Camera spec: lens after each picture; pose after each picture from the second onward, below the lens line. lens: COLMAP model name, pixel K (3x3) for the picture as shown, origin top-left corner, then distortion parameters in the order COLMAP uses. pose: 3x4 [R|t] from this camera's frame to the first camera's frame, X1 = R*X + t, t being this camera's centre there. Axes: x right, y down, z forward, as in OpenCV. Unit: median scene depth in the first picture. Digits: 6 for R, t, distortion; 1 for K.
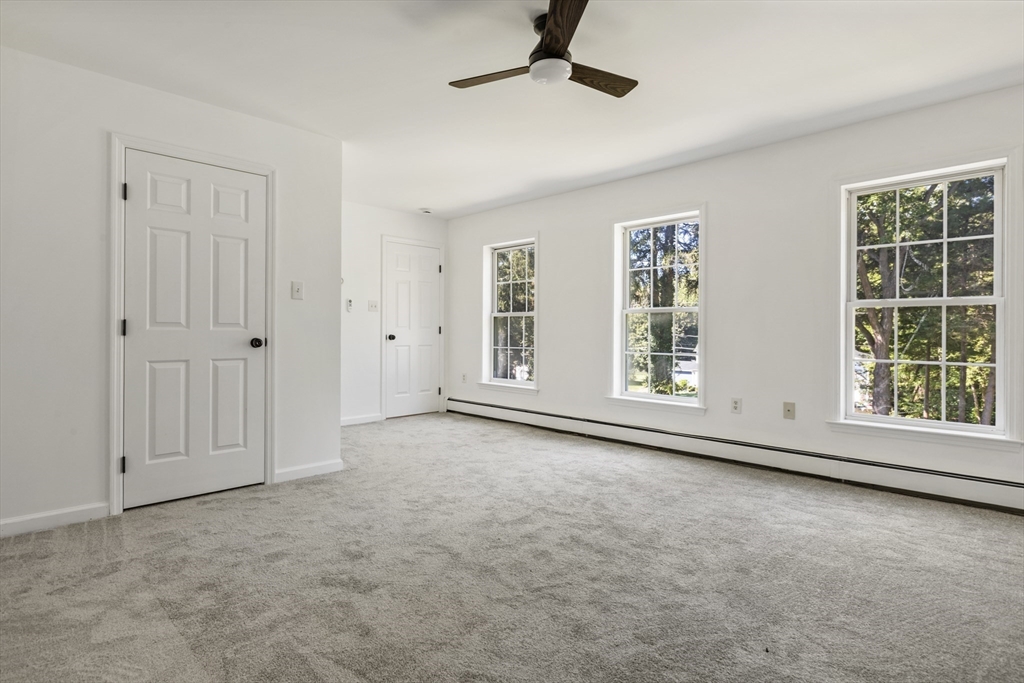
lens RADIAL K [[508.9, 0, 510.2], [0, 508.9, 336.0], [0, 0, 1]] dist [0.000544, -0.000857]
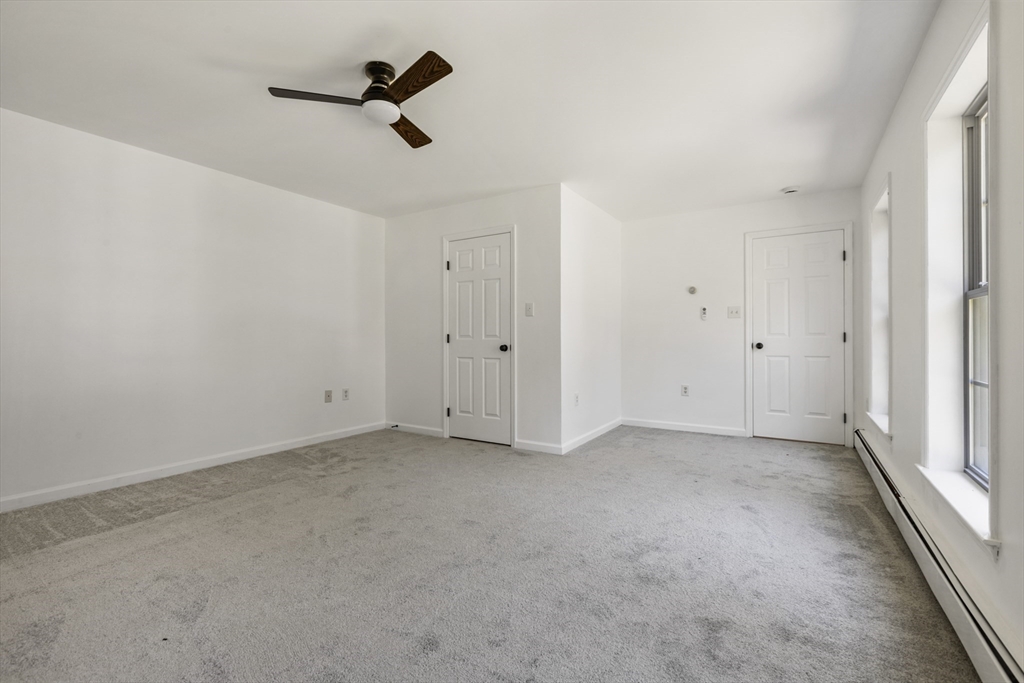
lens RADIAL K [[460.3, 0, 521.0], [0, 460.3, 337.6], [0, 0, 1]] dist [0.001262, 0.000902]
pose [[0.233187, -0.005737, -0.972415, 0.822623], [-0.004835, 0.999963, -0.007059, -0.007770], [0.972420, 0.006347, 0.233150, 0.753916]]
